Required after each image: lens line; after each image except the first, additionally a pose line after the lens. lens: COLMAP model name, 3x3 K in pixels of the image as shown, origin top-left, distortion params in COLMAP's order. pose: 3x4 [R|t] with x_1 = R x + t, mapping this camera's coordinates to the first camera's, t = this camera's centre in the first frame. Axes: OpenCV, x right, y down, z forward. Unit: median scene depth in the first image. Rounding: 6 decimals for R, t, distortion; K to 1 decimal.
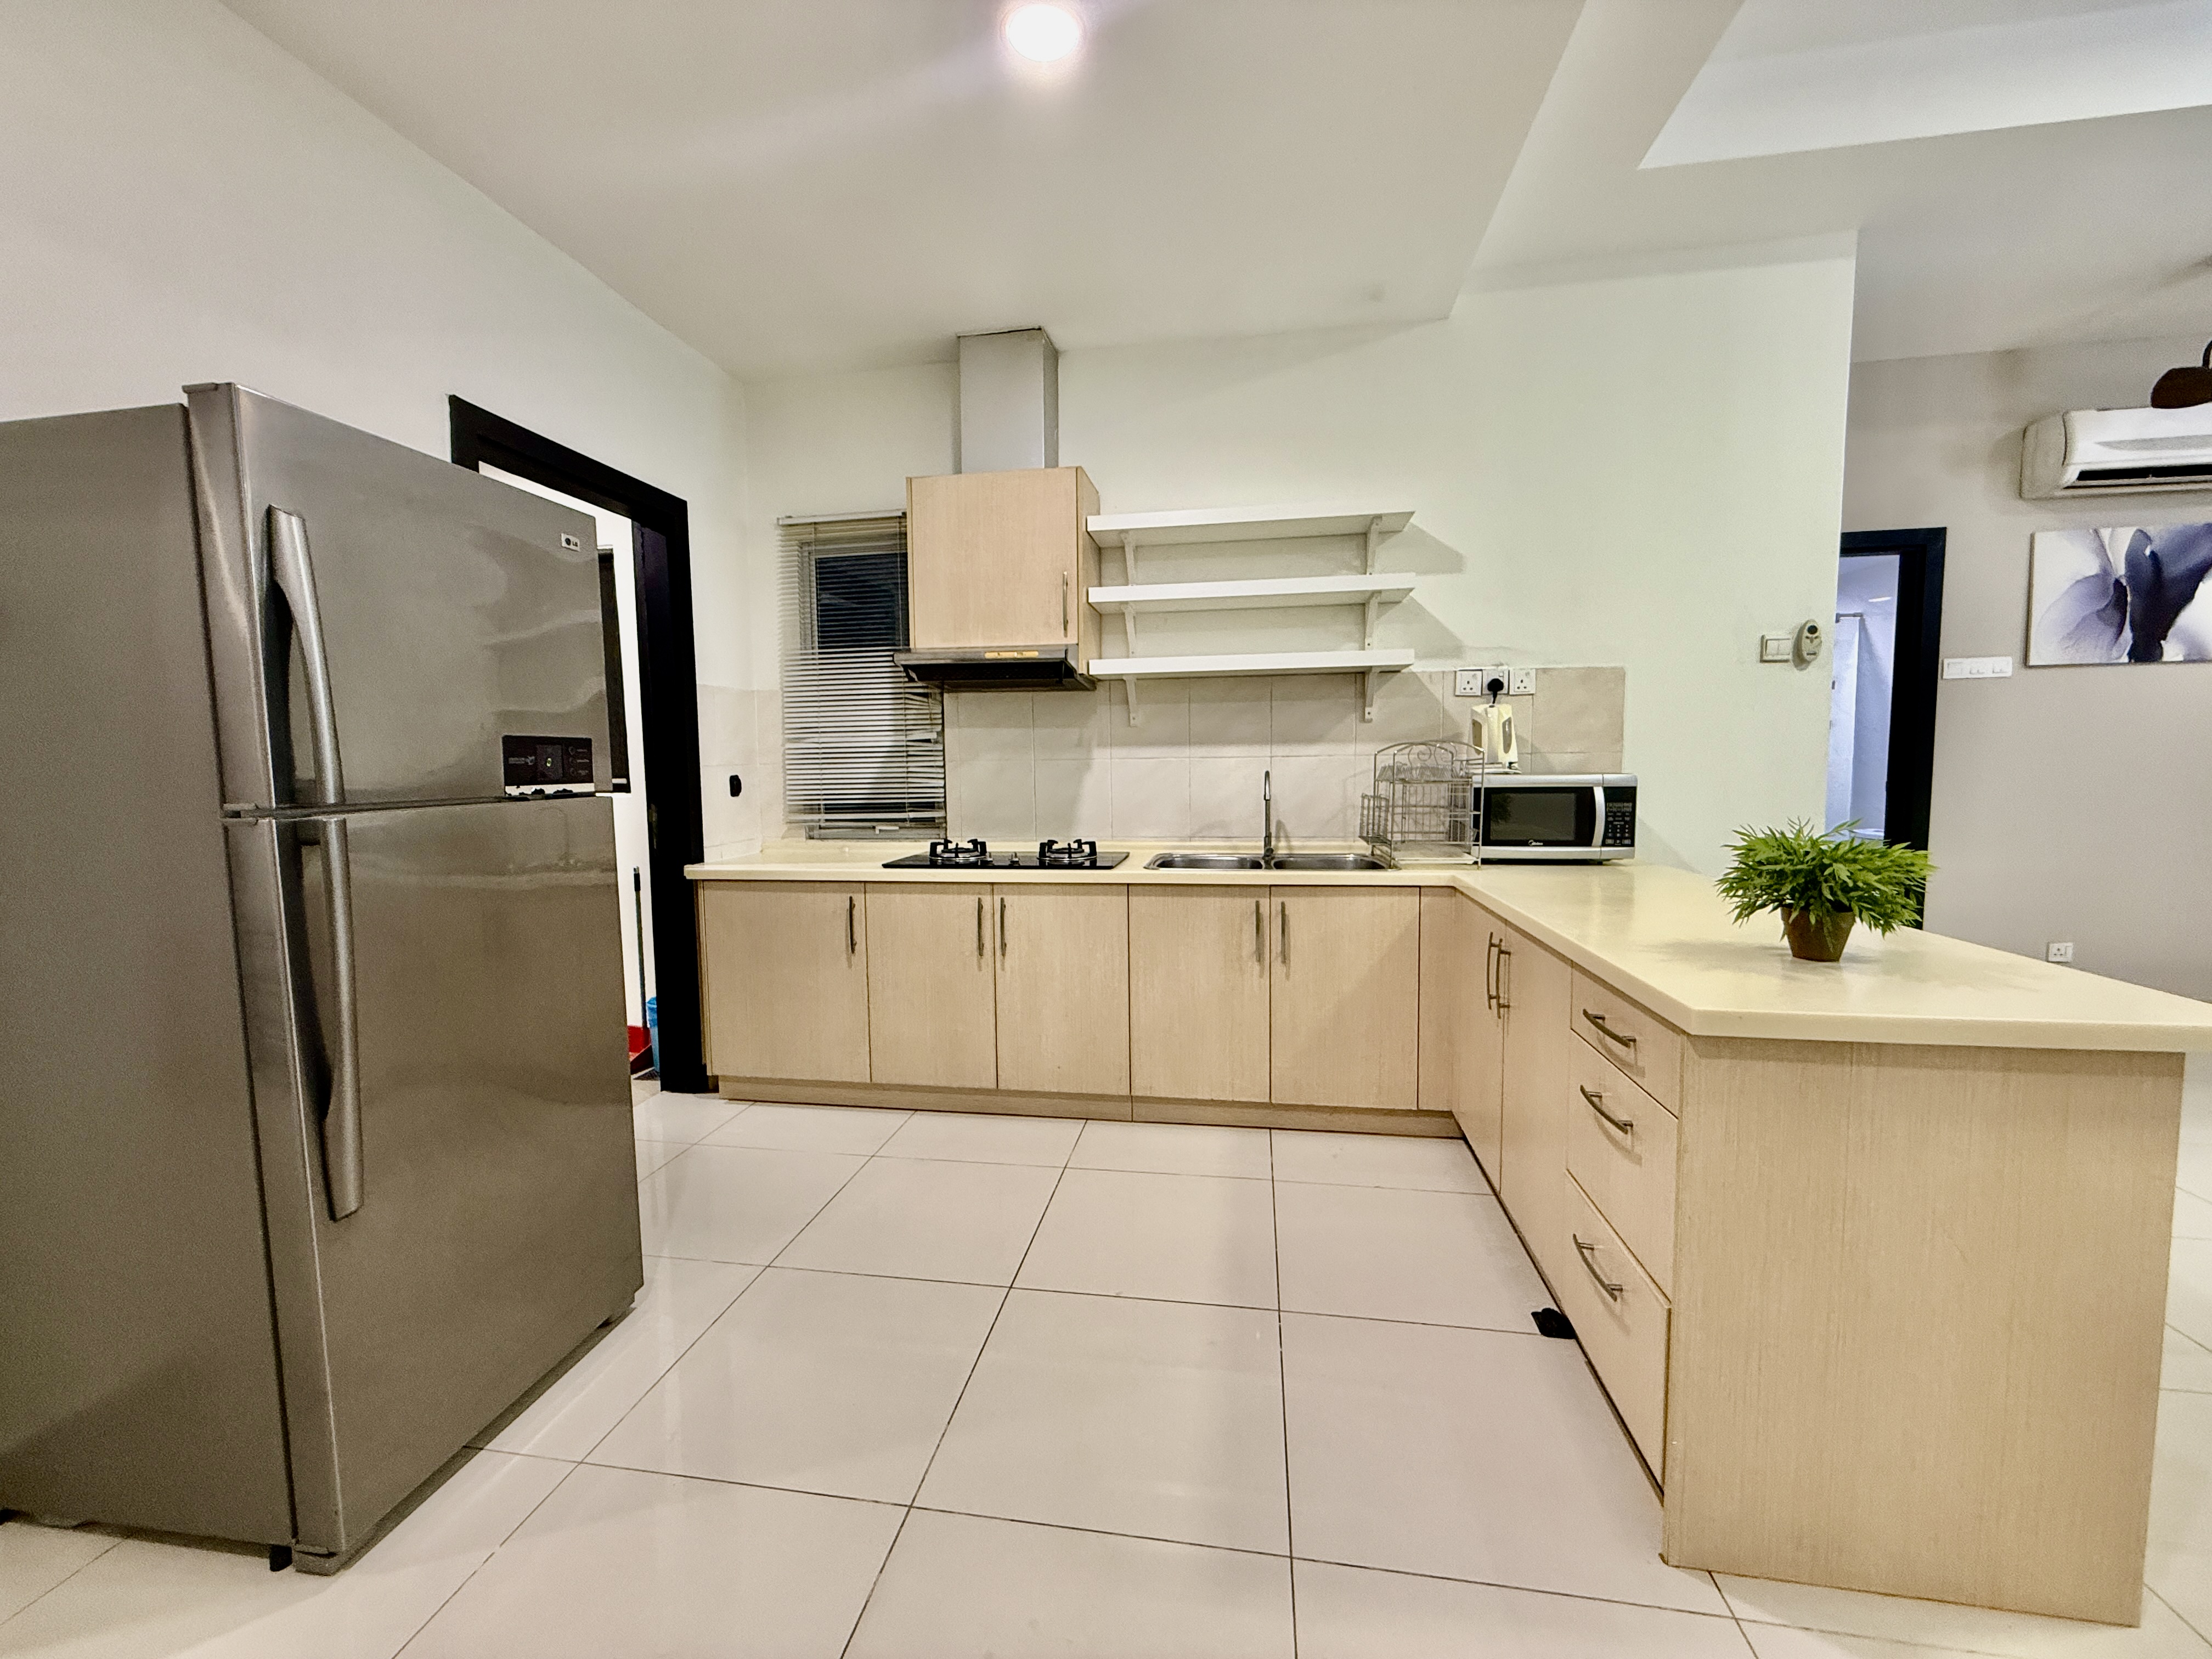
lens RADIAL K [[888.0, 0, 1103.2], [0, 888.0, 836.0], [0, 0, 1]] dist [-0.009008, 0.000423]
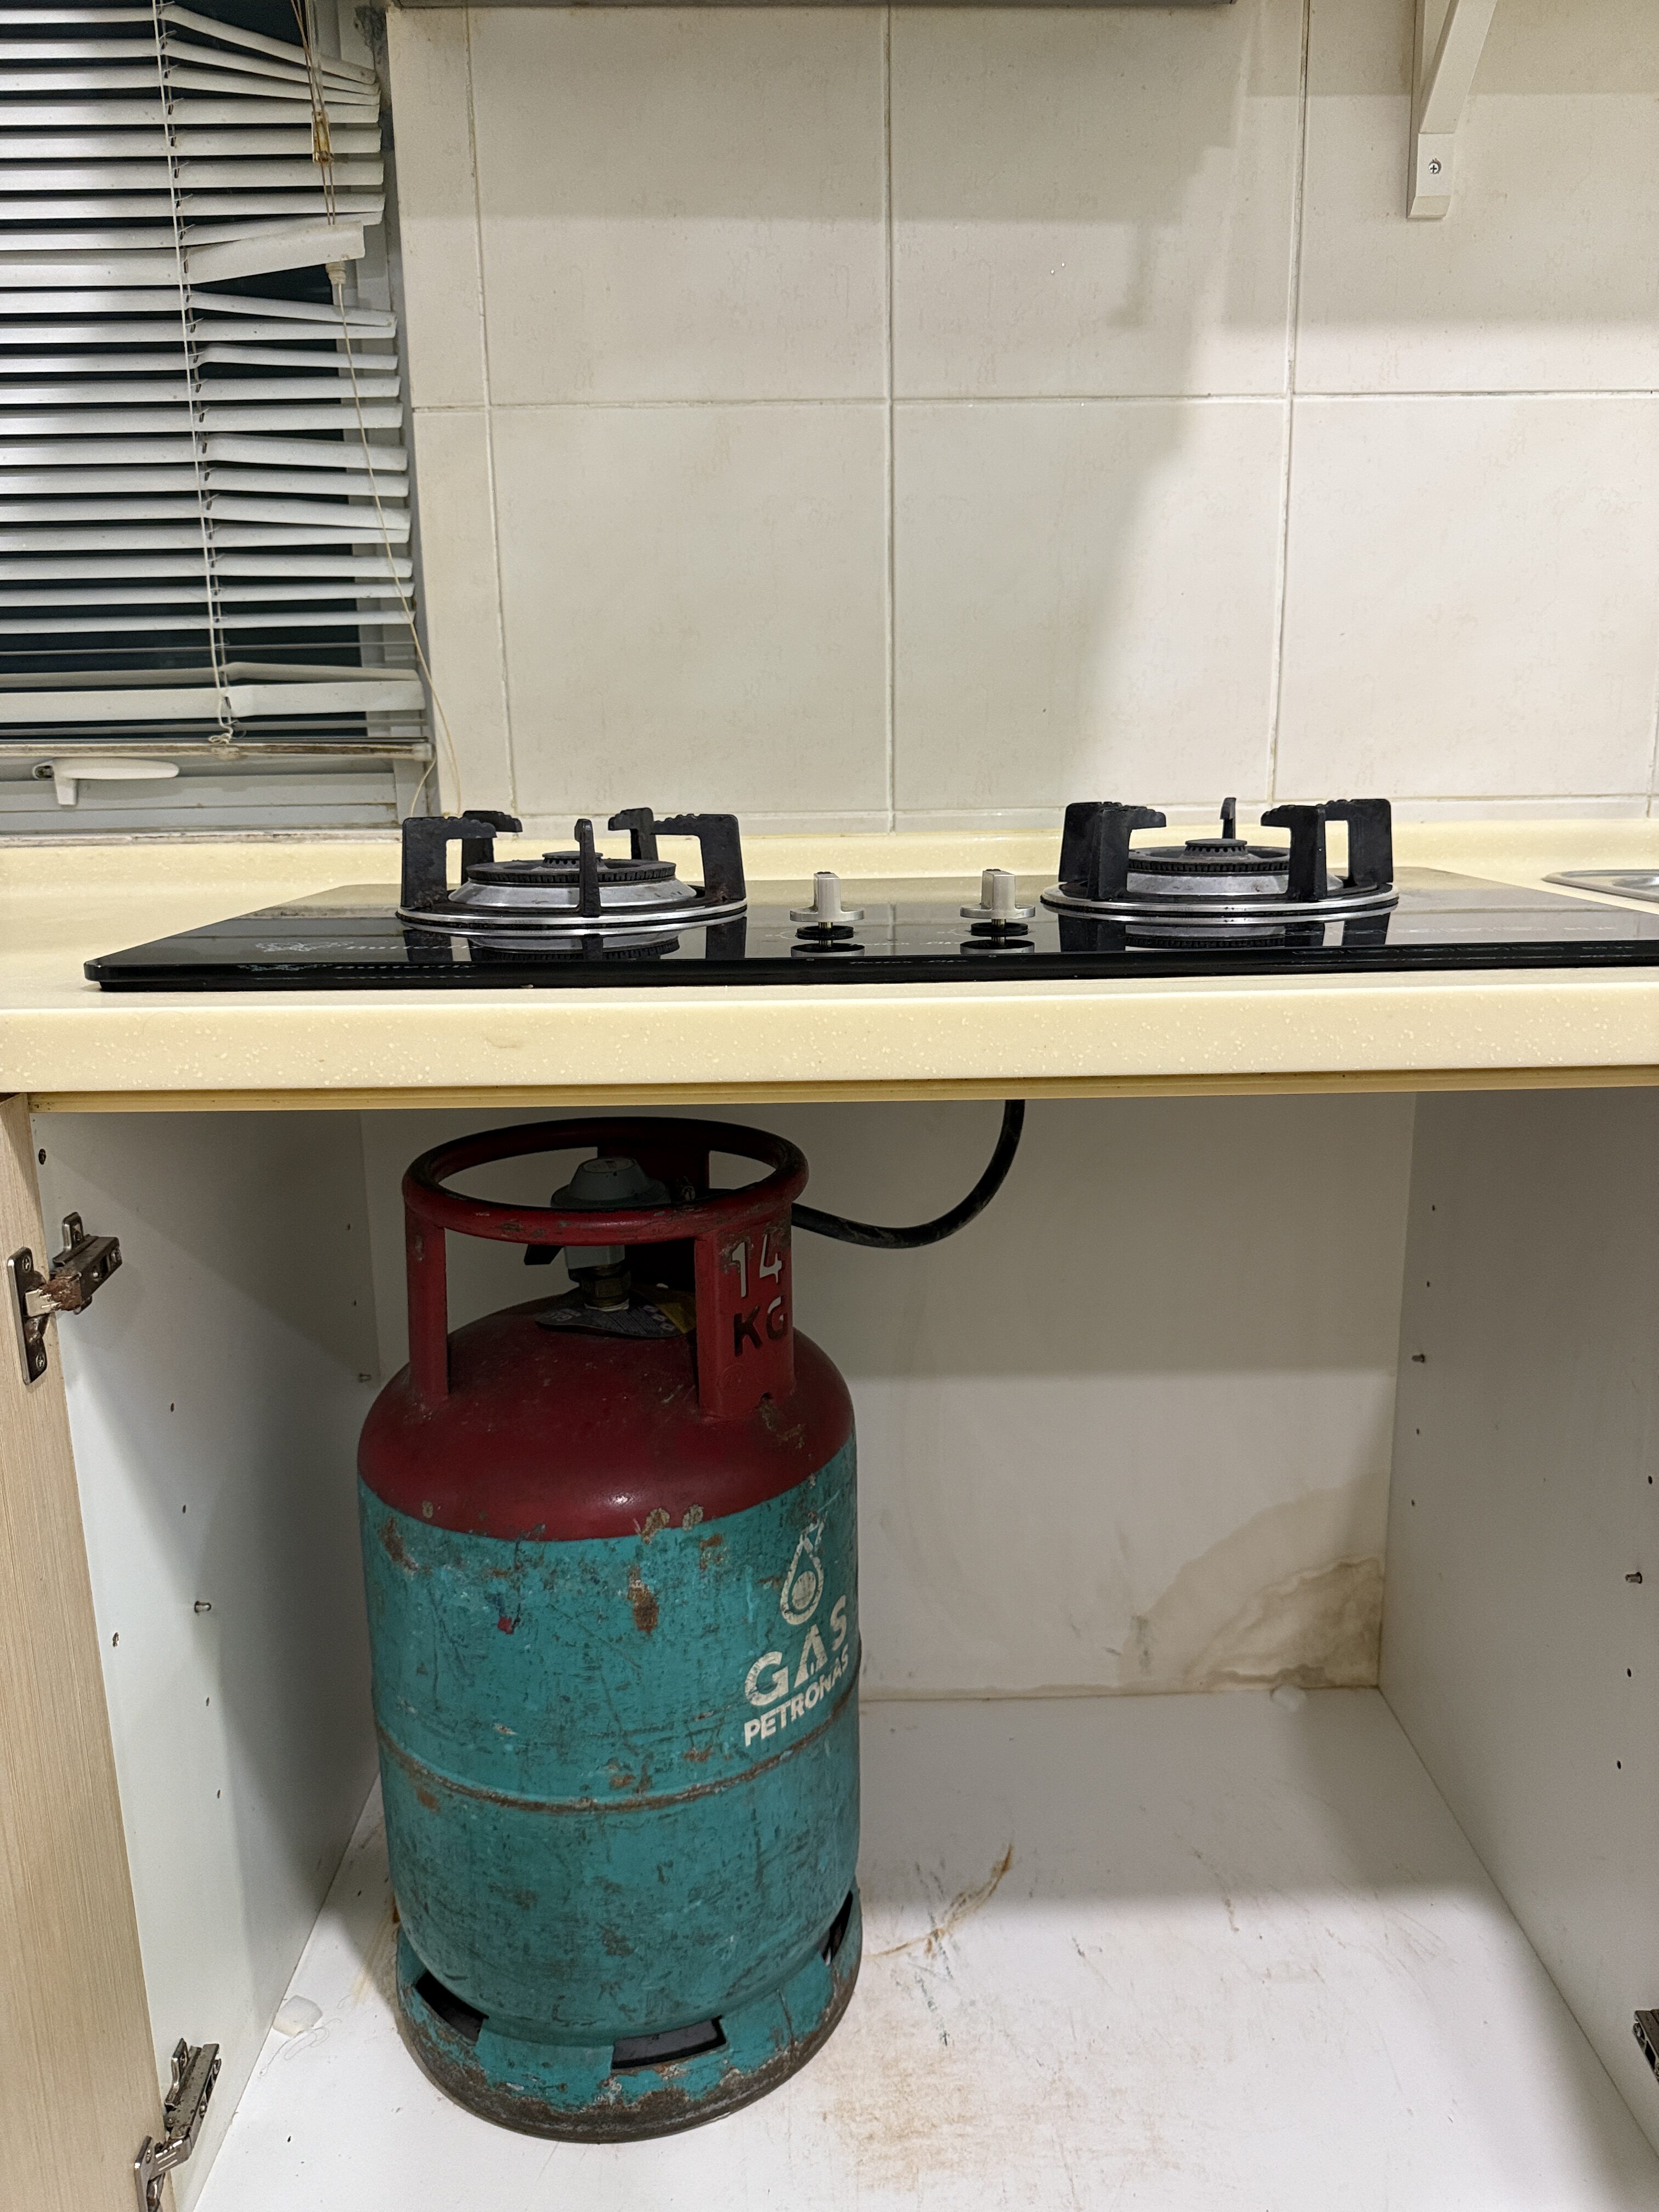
lens RADIAL K [[1574.8, 0, 828.3], [0, 1574.8, 1102.8], [0, 0, 1]] dist [-0.025791, -0.000479]
pose [[0.985356, -0.041893, 0.165283, -0.152756], [0.016318, 0.988067, 0.153156, 0.013287], [-0.169727, -0.148216, 0.974282, 0.644008]]
